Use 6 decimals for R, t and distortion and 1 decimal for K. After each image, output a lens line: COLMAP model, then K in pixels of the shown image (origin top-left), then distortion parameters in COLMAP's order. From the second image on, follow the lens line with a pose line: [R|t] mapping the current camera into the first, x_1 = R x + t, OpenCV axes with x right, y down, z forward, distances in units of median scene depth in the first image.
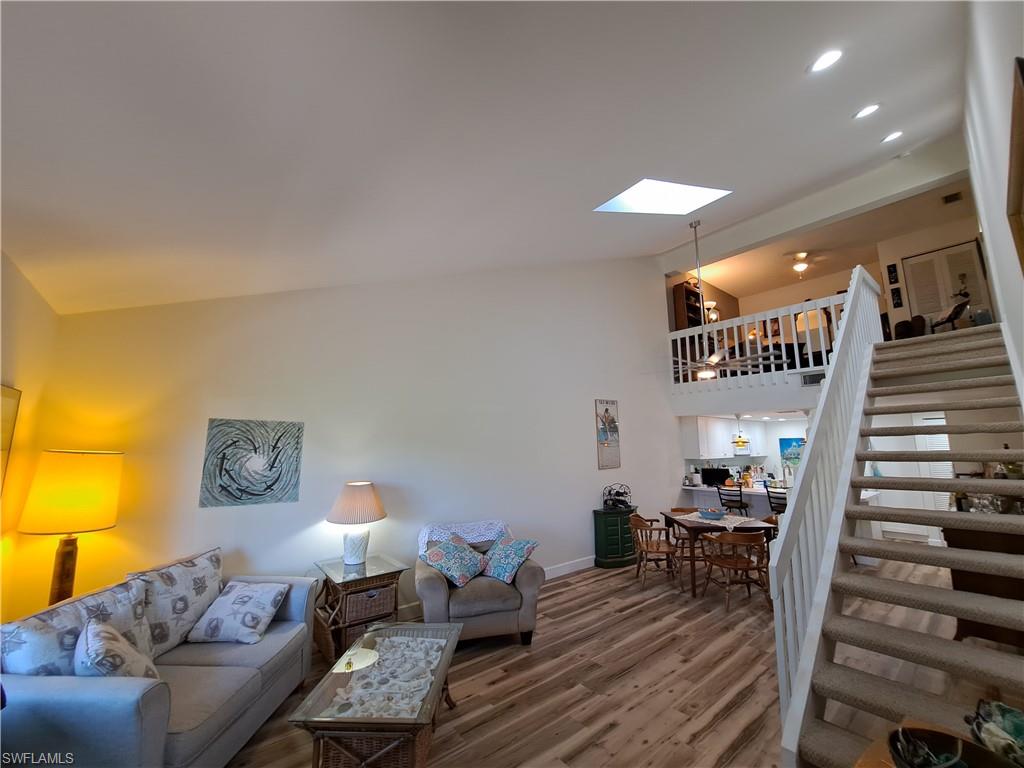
lens RADIAL K [[407.9, 0, 521.0], [0, 407.9, 381.3], [0, 0, 1]] dist [-0.017489, -0.001219]
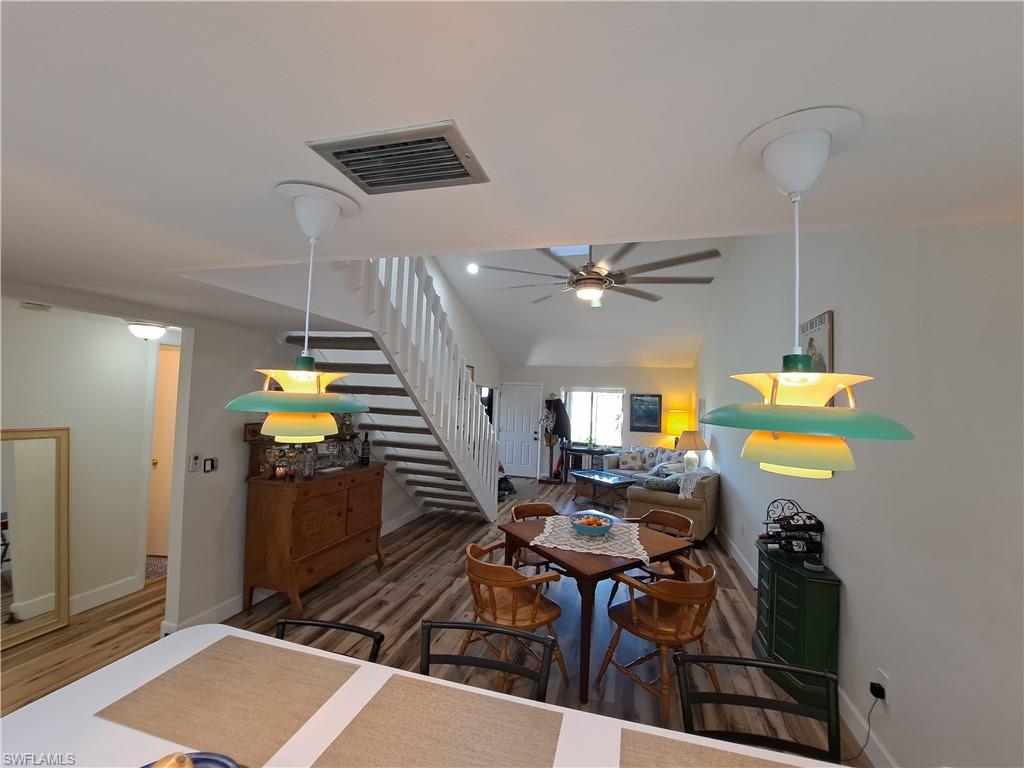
lens RADIAL K [[407.9, 0, 520.1], [0, 407.9, 384.9], [0, 0, 1]] dist [-0.017489, -0.001219]
pose [[-0.816024, -0.049214, -0.575920, 0.816600], [0.058146, 0.984326, -0.166499, 0.193590], [0.575086, -0.169355, -0.800372, 1.300507]]
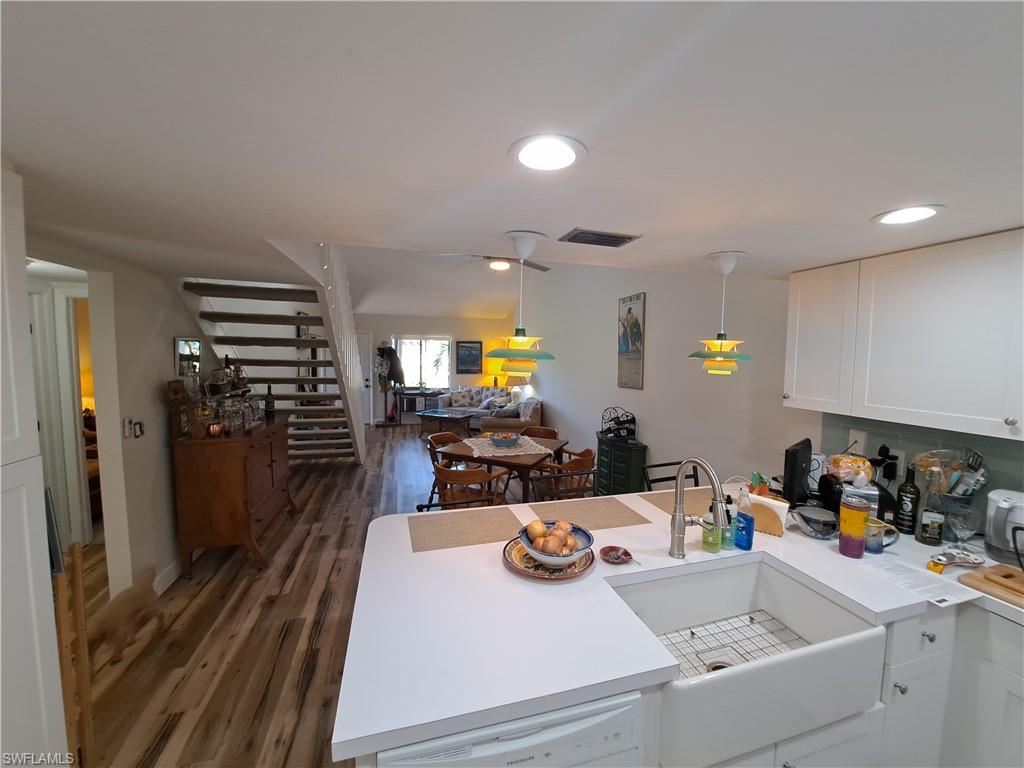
lens RADIAL K [[407.9, 0, 519.1], [0, 407.9, 383.0], [0, 0, 1]] dist [-0.017489, -0.001219]
pose [[-0.401541, 0.065704, -0.913481, 1.080752], [0.131341, 0.991244, 0.013563, 0.183913], [0.906374, -0.114532, -0.406655, 1.230840]]
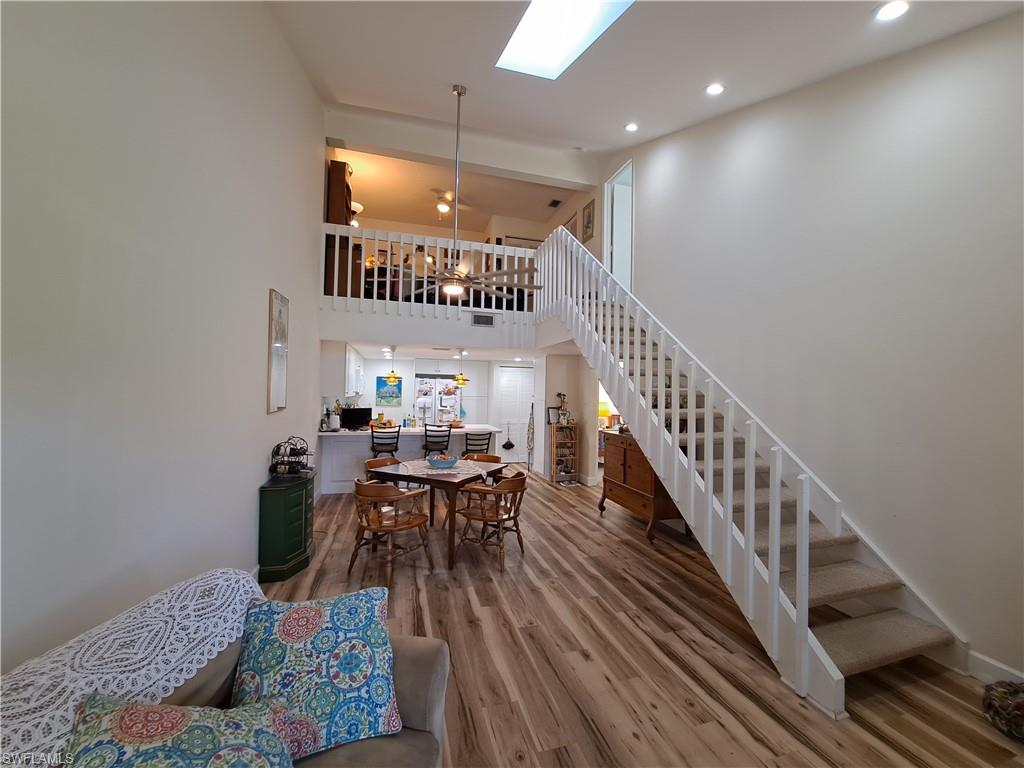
lens RADIAL K [[407.9, 0, 519.0], [0, 407.9, 382.8], [0, 0, 1]] dist [-0.017489, -0.001219]
pose [[0.392777, 0.029722, 0.919153, -0.200200], [-0.165215, 0.985497, 0.038734, 0.101647], [-0.904671, -0.167072, 0.391991, 0.507551]]
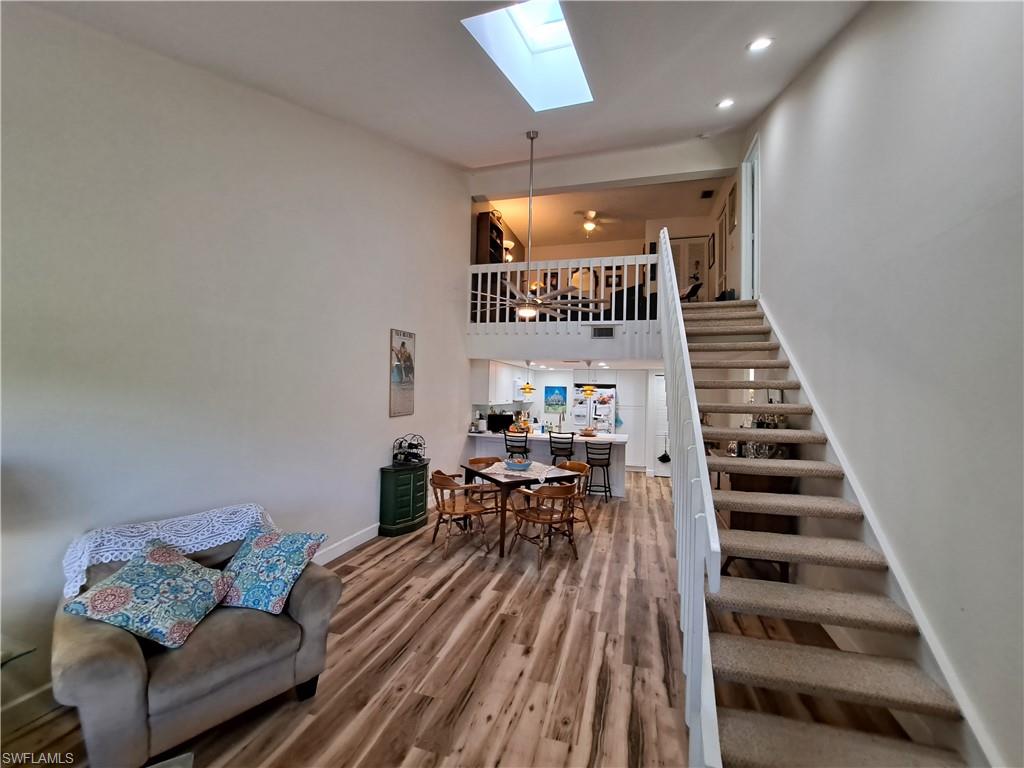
lens RADIAL K [[407.9, 0, 519.6], [0, 407.9, 383.0], [0, 0, 1]] dist [-0.017489, -0.001219]
pose [[0.827585, 0.036873, 0.560128, -0.049325], [-0.116737, 0.987330, 0.107481, 0.037655], [-0.549068, -0.154337, 0.821404, 0.233886]]
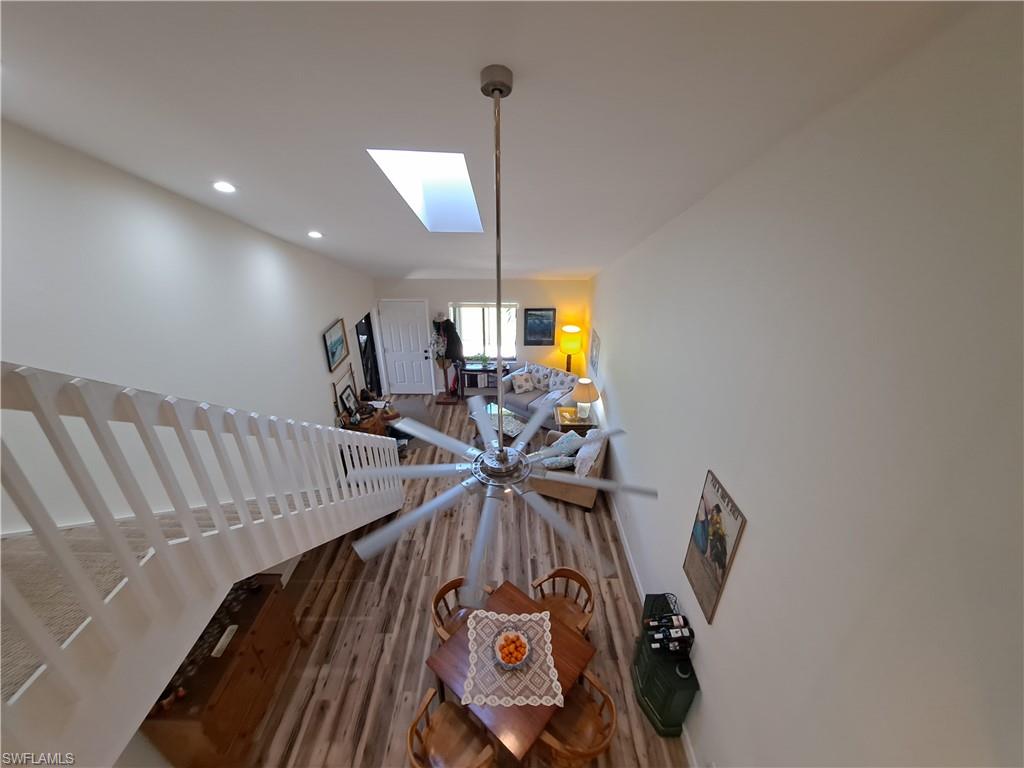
lens RADIAL K [[407.9, 0, 519.9], [0, 407.9, 381.3], [0, 0, 1]] dist [-0.017489, -0.001219]
pose [[-0.622783, 0.344481, -0.702477, 0.697985], [0.113756, 0.928183, 0.354312, -0.280951], [0.774080, 0.140748, -0.617243, 1.216176]]
